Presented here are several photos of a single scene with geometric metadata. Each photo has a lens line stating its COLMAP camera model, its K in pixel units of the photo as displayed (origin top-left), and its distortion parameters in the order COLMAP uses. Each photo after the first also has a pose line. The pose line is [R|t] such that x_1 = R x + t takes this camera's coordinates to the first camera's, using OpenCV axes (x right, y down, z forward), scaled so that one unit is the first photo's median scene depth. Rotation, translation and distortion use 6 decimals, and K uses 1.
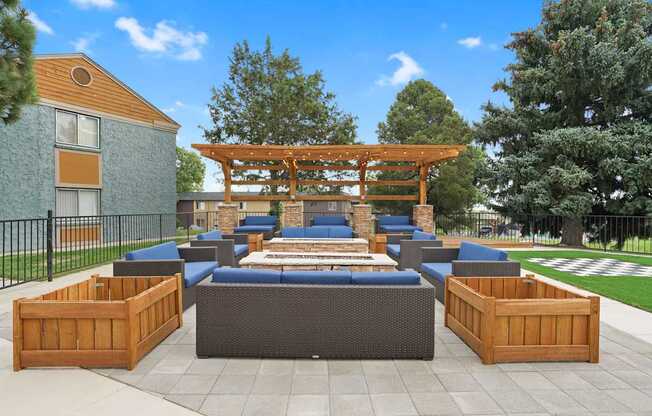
lens RADIAL K [[349.9, 0, 326.0], [0, 349.9, 208.0], [0, 0, 1]] dist [-0.000961, 0.000385]
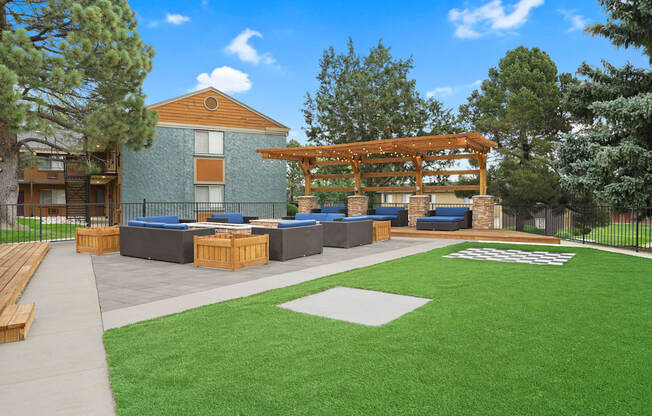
lens RADIAL K [[434.5, 0, 326.0], [0, 434.5, 208.0], [0, 0, 1]] dist [-0.005288, -0.001482]
pose [[0.838859, 0.010185, -0.544254, 0.597229], [-0.002798, 0.999892, 0.014398, 0.009496], [0.544342, -0.010555, 0.838797, -0.186416]]
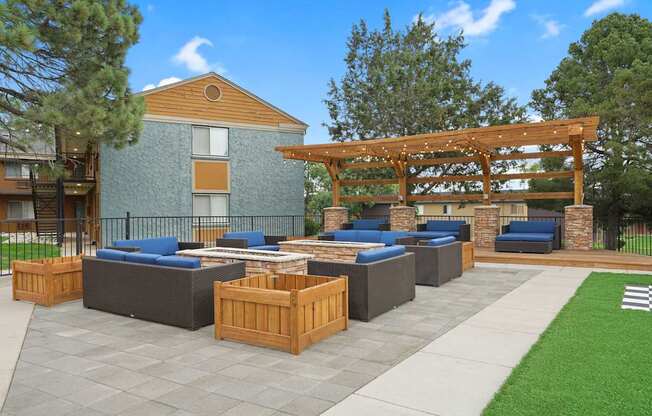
lens RADIAL K [[449.2, 0, 327.3], [0, 449.2, 219.7], [0, 0, 1]] dist [0.006413, 0.004215]
pose [[0.845461, 0.005926, -0.534004, 0.360795], [0.001911, 0.999898, 0.014121, 0.006631], [0.534034, -0.012959, 0.845364, -0.015169]]
